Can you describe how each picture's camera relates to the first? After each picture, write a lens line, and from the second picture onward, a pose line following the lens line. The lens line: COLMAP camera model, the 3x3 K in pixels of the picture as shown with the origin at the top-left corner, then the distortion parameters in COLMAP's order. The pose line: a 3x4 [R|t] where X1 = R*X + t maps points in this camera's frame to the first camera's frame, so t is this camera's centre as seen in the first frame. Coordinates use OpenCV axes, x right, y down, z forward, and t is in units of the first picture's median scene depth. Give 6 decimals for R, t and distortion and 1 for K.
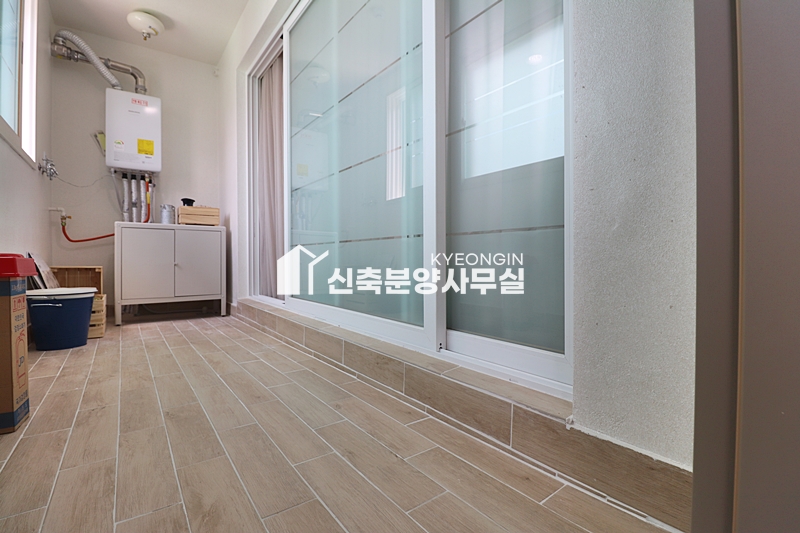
lens RADIAL K [[369.0, 0, 397.5], [0, 369.0, 261.1], [0, 0, 1]] dist [-0.003464, -0.001557]
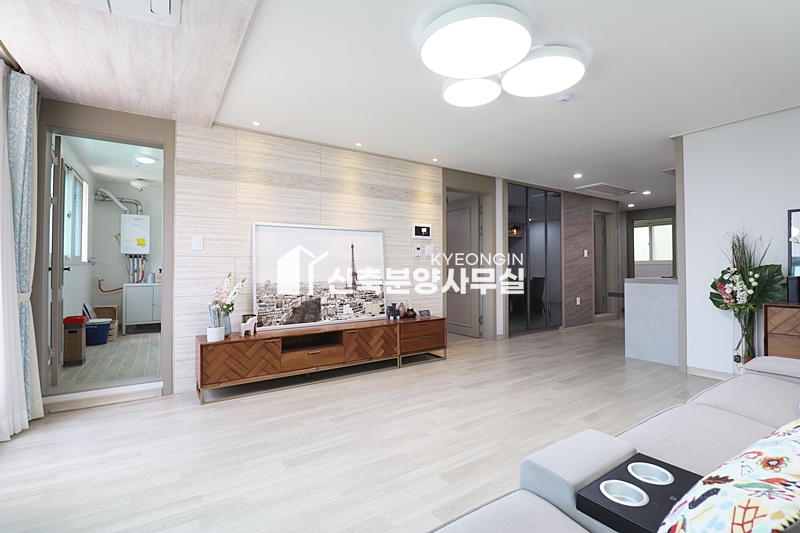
lens RADIAL K [[369.0, 0, 413.2], [0, 369.0, 262.1], [0, 0, 1]] dist [-0.003464, -0.001557]
pose [[0.999127, -0.001419, -0.041745, 0.845261], [0.000595, 0.999805, -0.019741, -0.171922], [0.041765, 0.019699, 0.998933, -0.892349]]
